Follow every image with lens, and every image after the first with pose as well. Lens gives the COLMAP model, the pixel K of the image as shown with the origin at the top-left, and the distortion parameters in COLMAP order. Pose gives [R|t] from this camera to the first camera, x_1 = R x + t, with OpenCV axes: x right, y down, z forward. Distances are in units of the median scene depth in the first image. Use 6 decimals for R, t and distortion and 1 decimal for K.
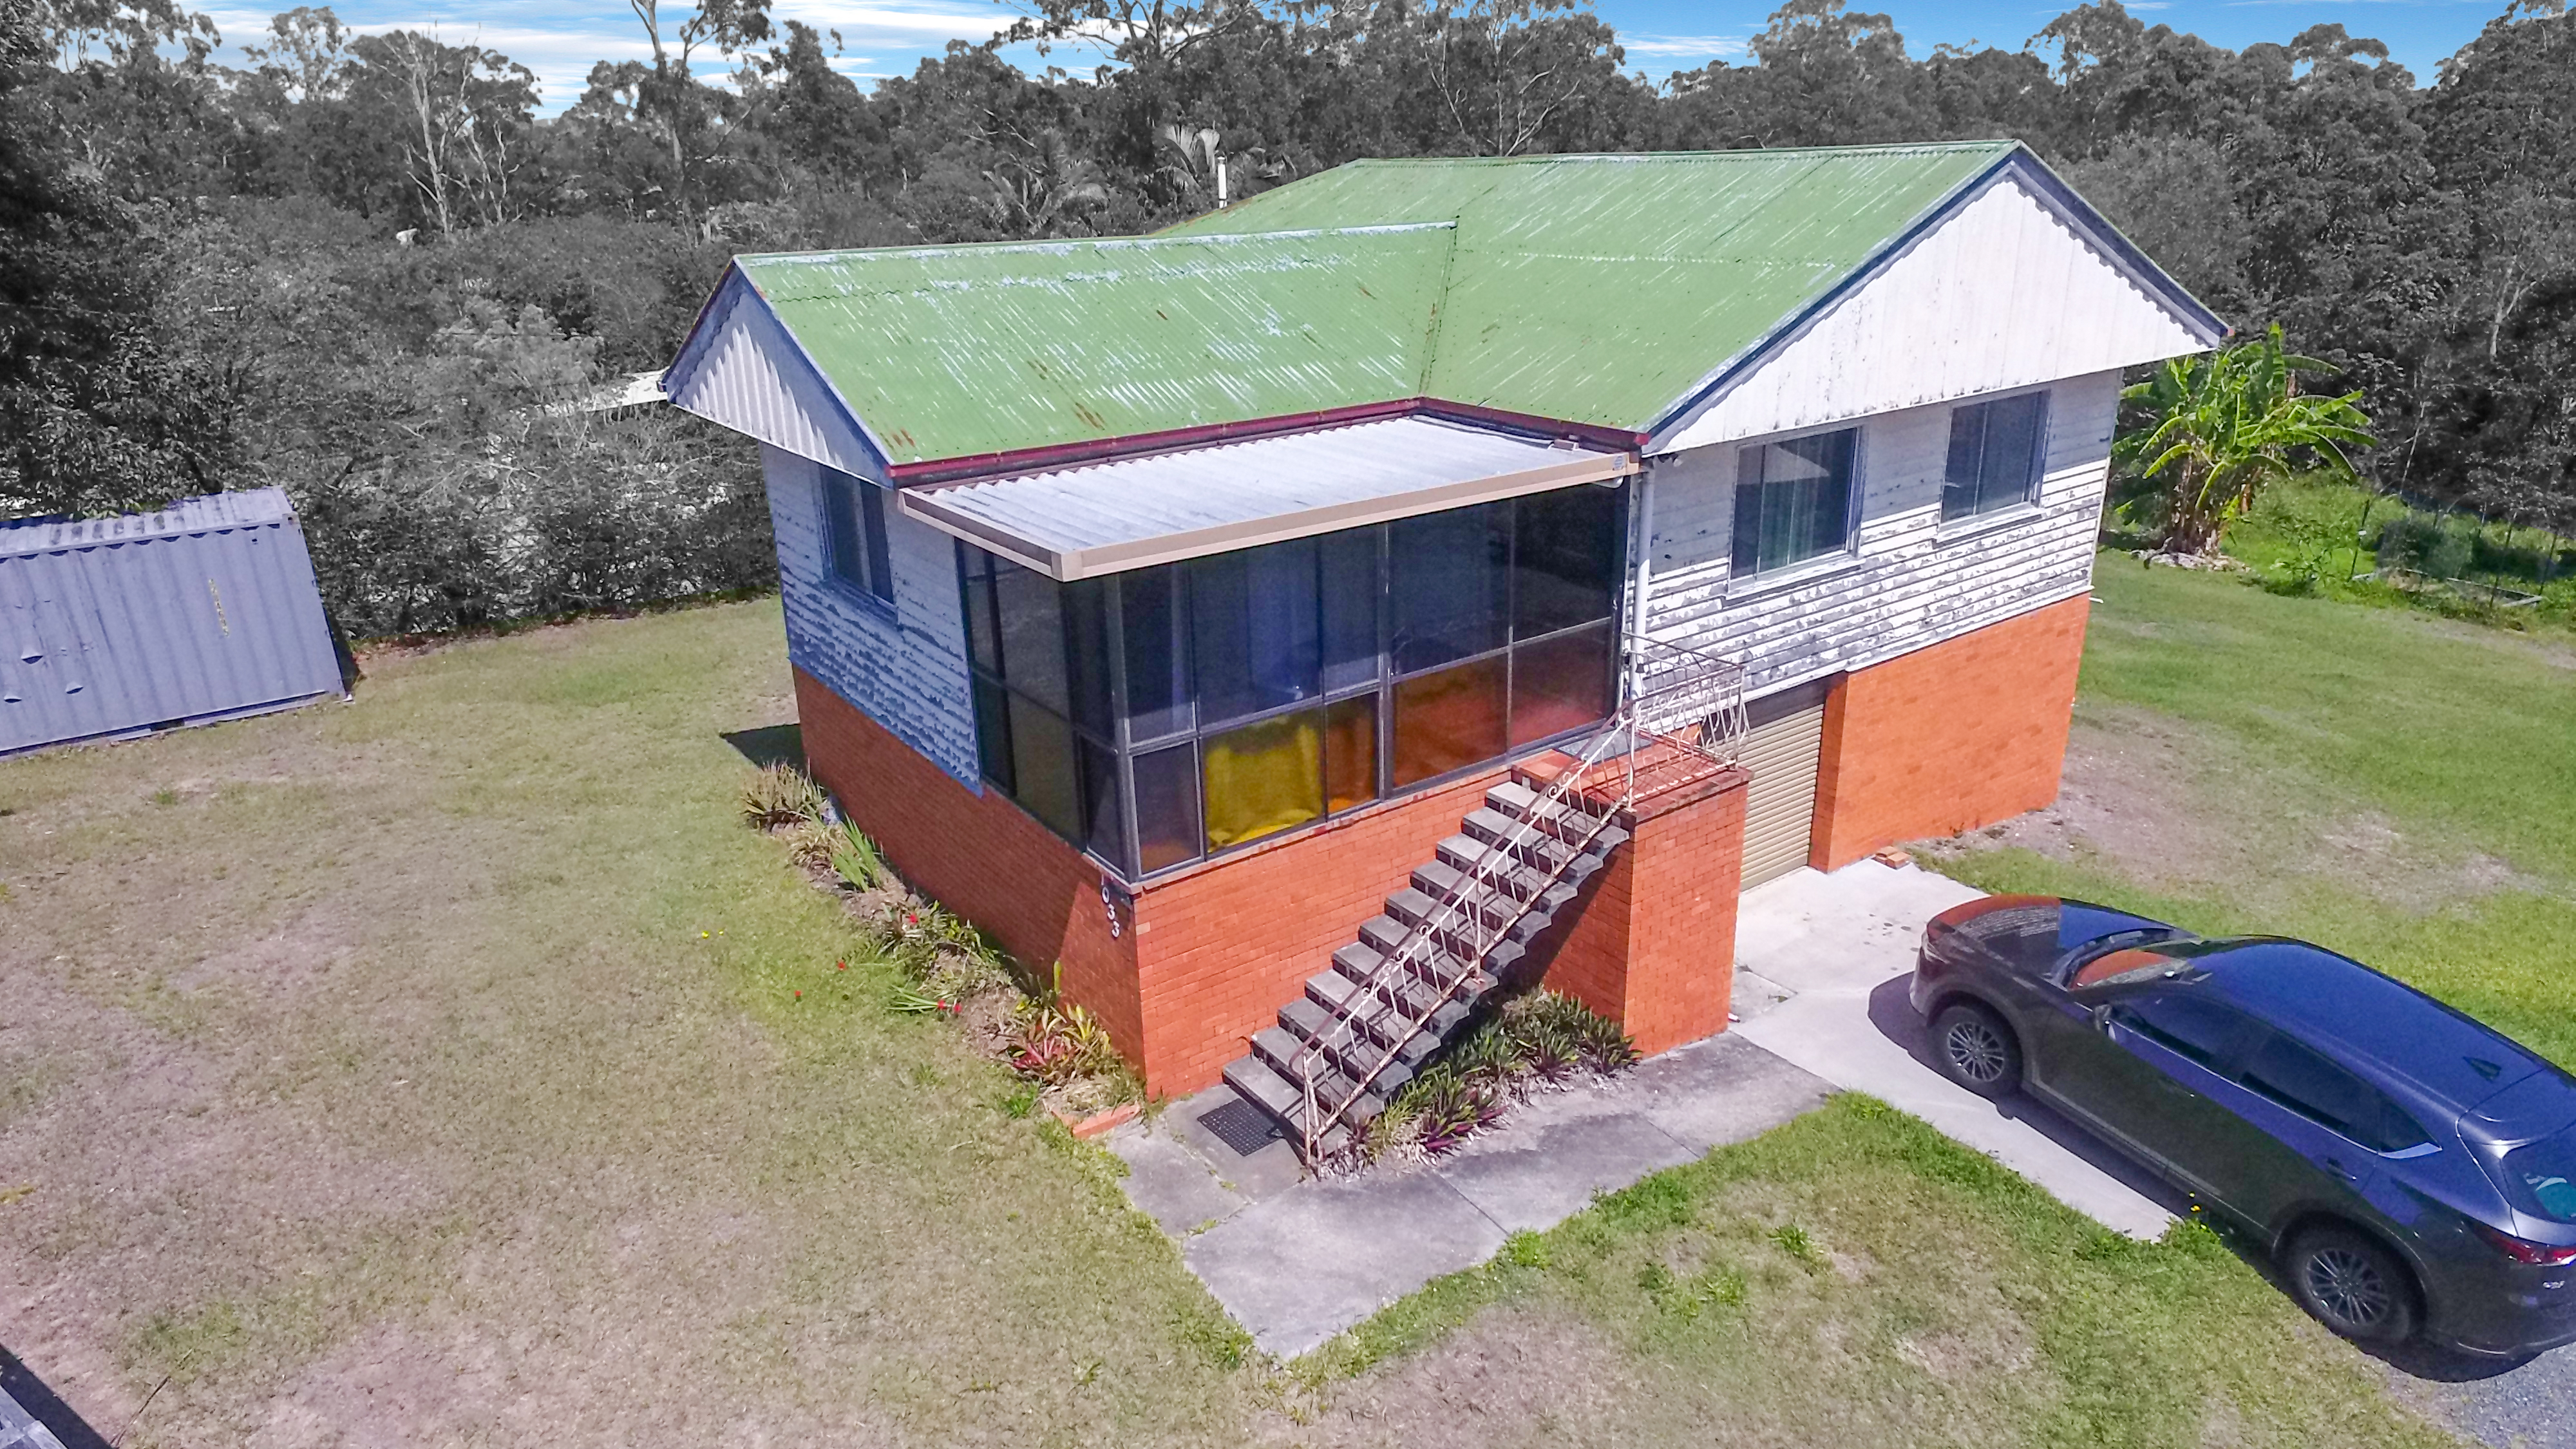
lens RADIAL K [[1489.4, 0, 1302.1], [0, 1489.4, 716.4], [0, 0, 1]] dist [-0.012100, 0.016939]
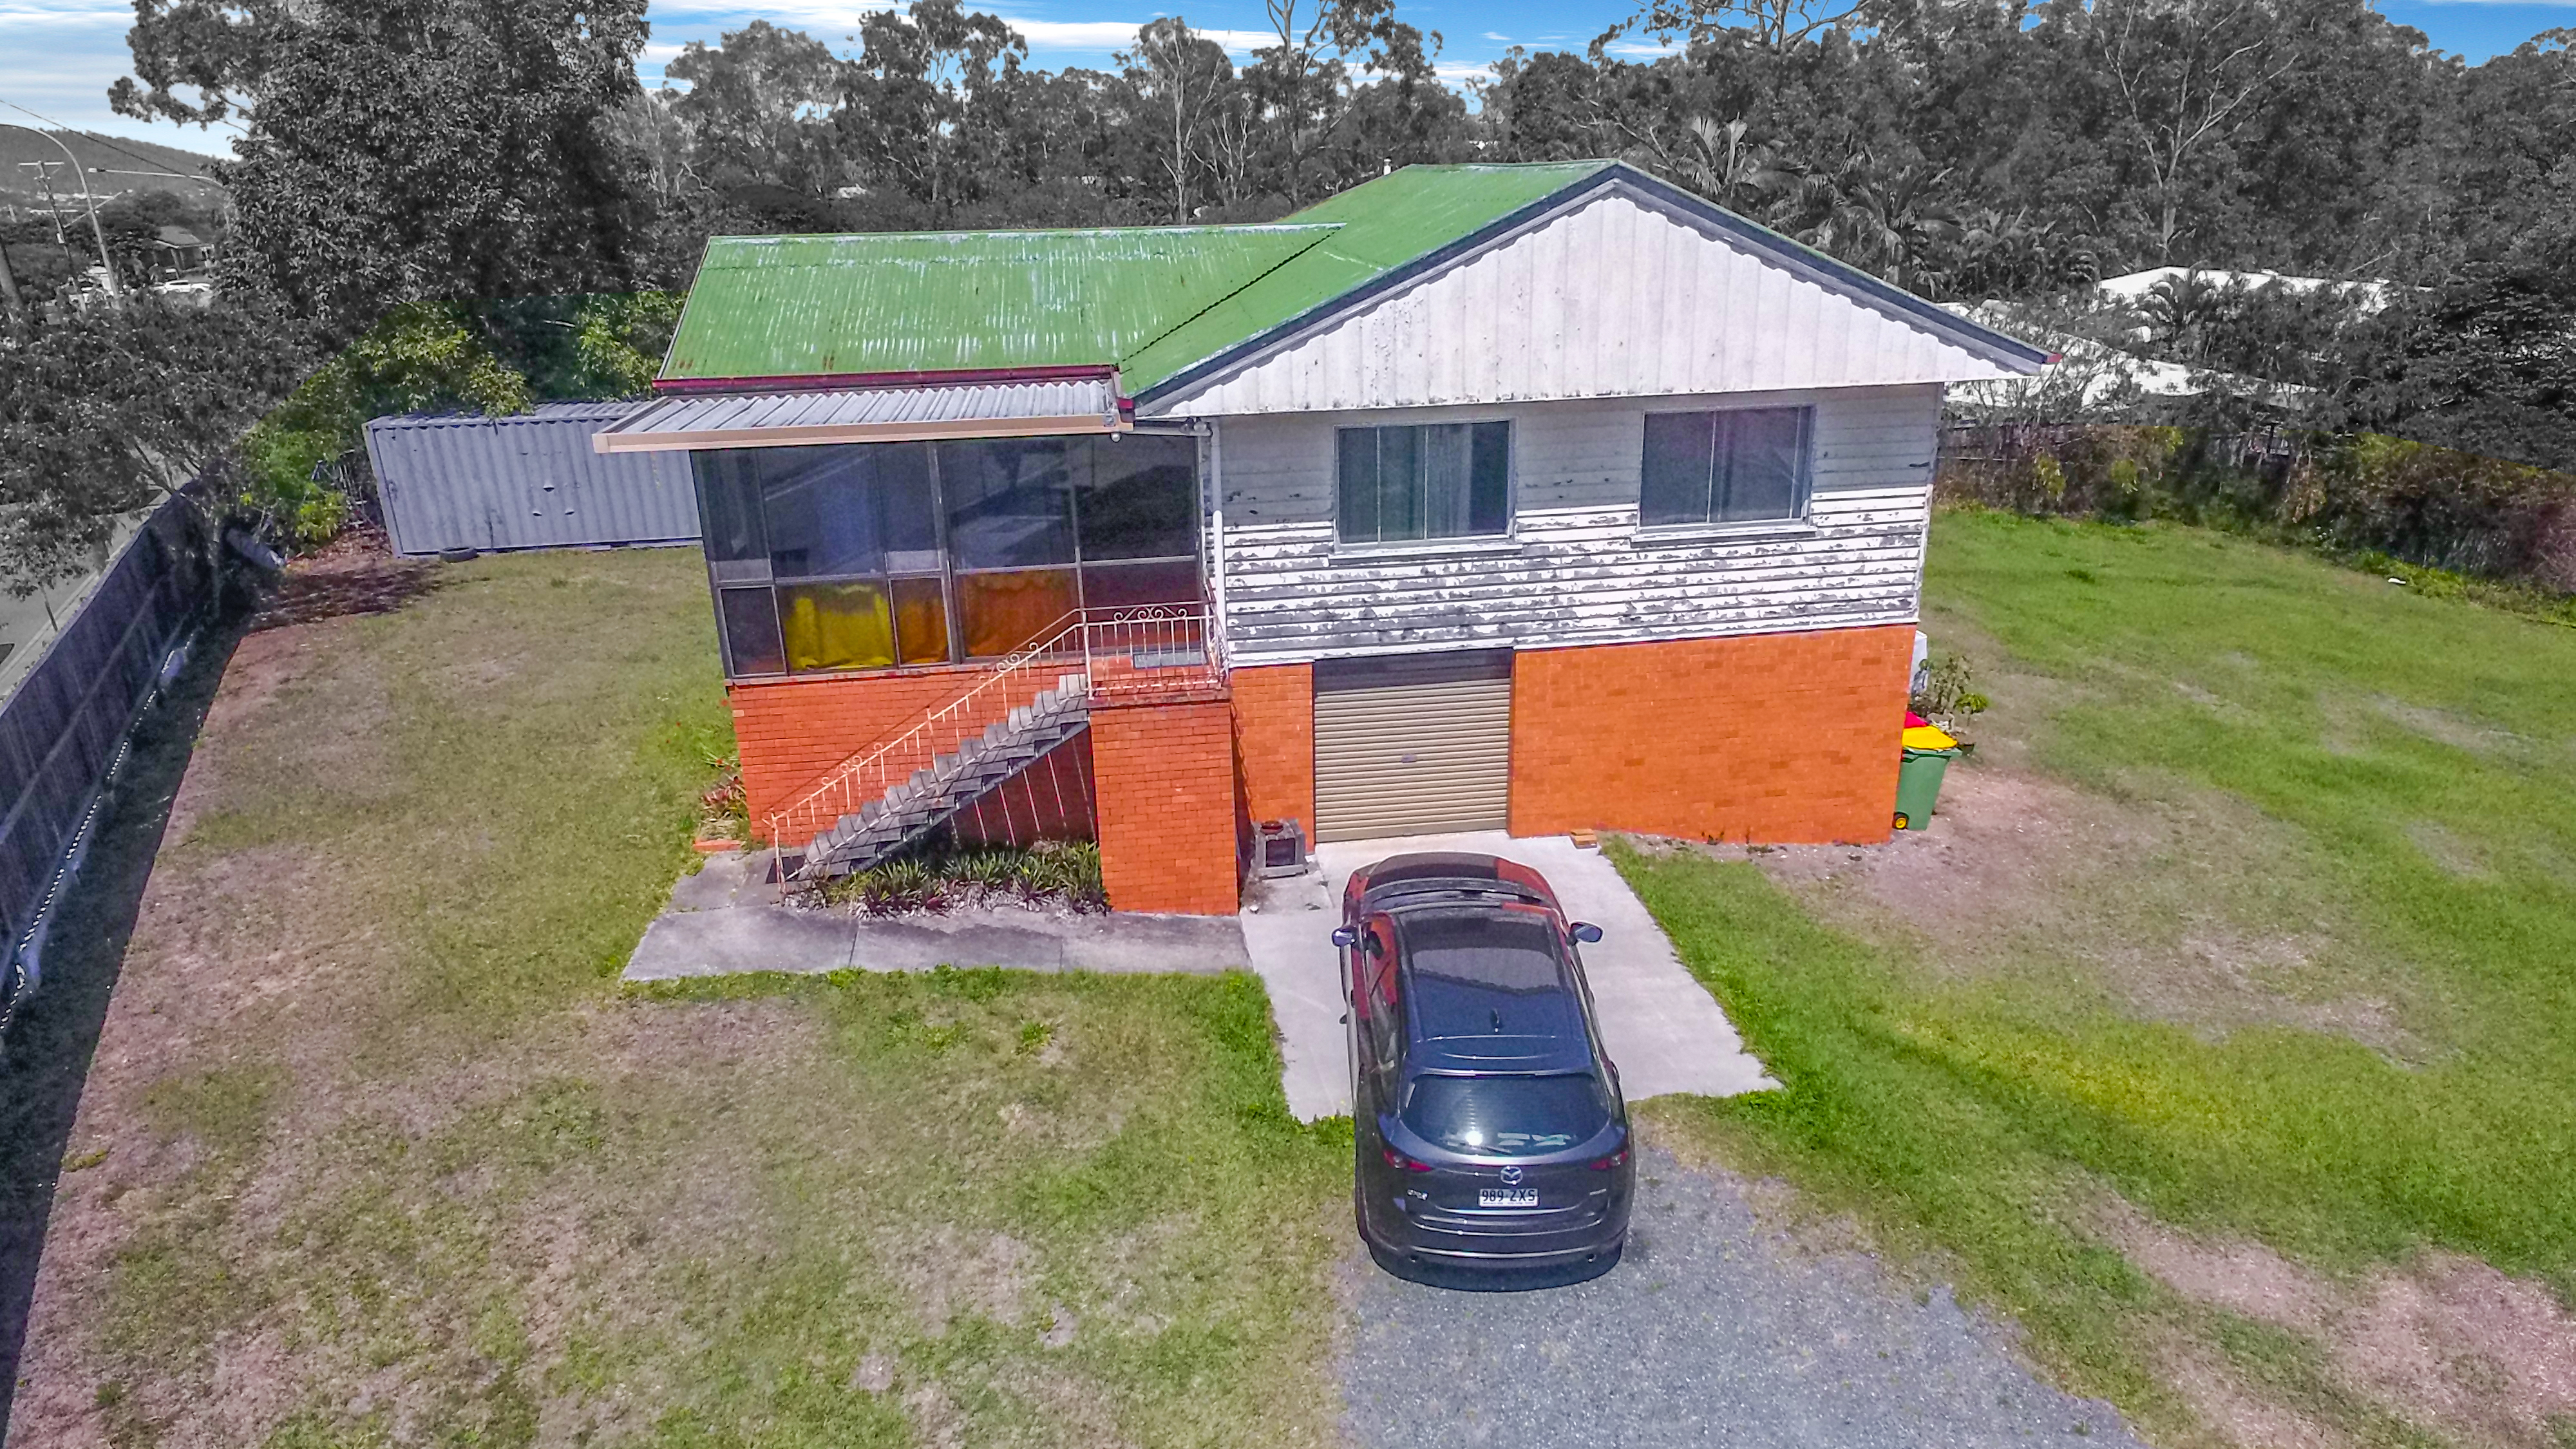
lens RADIAL K [[1489.4, 0, 1302.1], [0, 1489.4, 716.4], [0, 0, 1]] dist [-0.012100, 0.016939]
pose [[0.882165, 0.166839, -0.440397, 0.733964], [-0.162369, 0.985556, 0.048124, -0.009334], [0.442065, 0.029054, 0.896512, -0.036105]]
